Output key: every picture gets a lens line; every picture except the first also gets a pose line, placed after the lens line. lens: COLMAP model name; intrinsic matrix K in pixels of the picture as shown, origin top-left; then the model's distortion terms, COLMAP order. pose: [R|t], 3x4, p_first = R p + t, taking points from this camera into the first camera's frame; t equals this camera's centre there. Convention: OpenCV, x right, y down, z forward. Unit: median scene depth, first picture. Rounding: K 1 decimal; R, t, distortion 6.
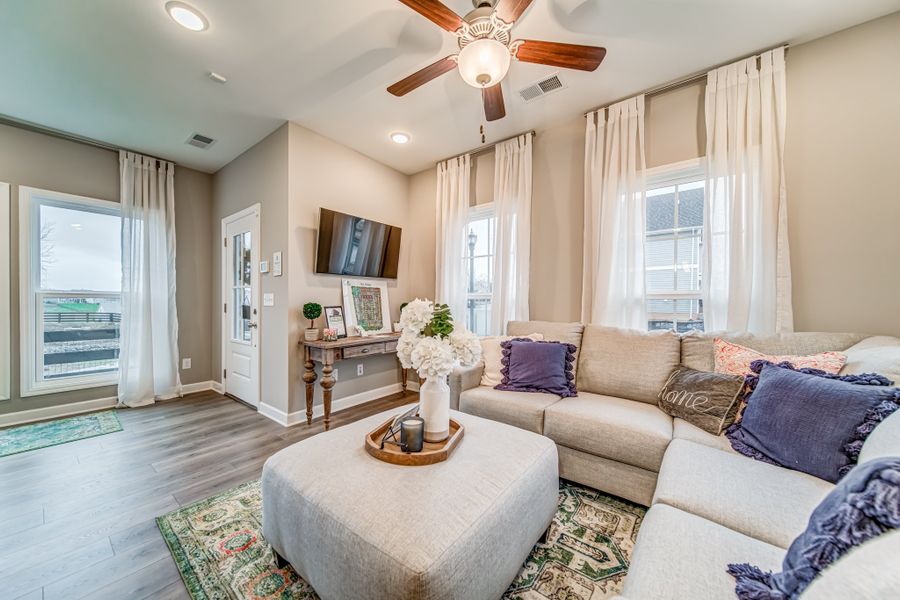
lens RADIAL K [[312.5, 0, 450.9], [0, 312.5, 305.0], [0, 0, 1]] dist [0.000467, -0.000678]
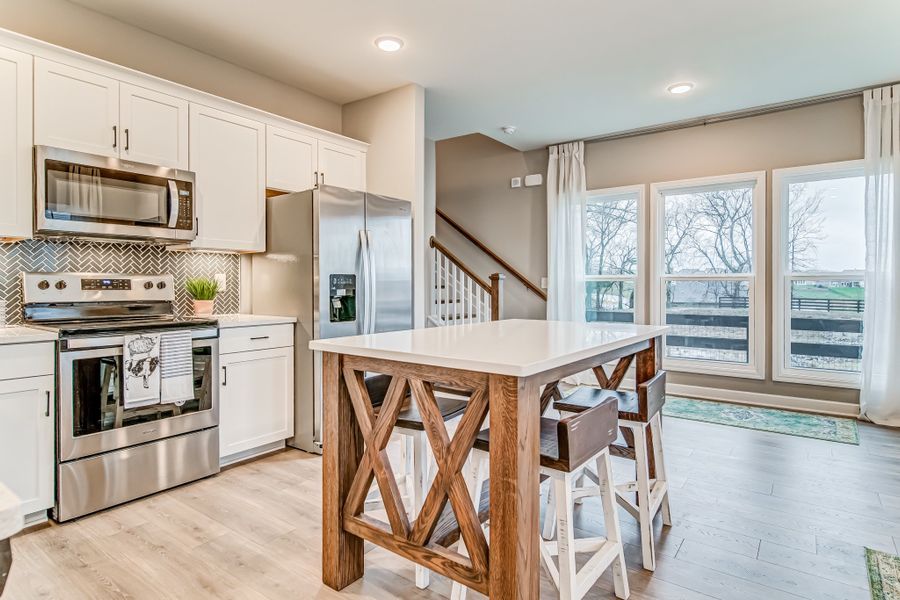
lens RADIAL K [[501.1, 0, 439.2], [0, 501.1, 286.5], [0, 0, 1]] dist [0.002705, 0.004658]
pose [[-0.001139, -0.007327, -0.999973, 0.208869], [0.000857, 0.999973, -0.007328, 0.000982], [0.999999, -0.000866, -0.001133, -0.064170]]
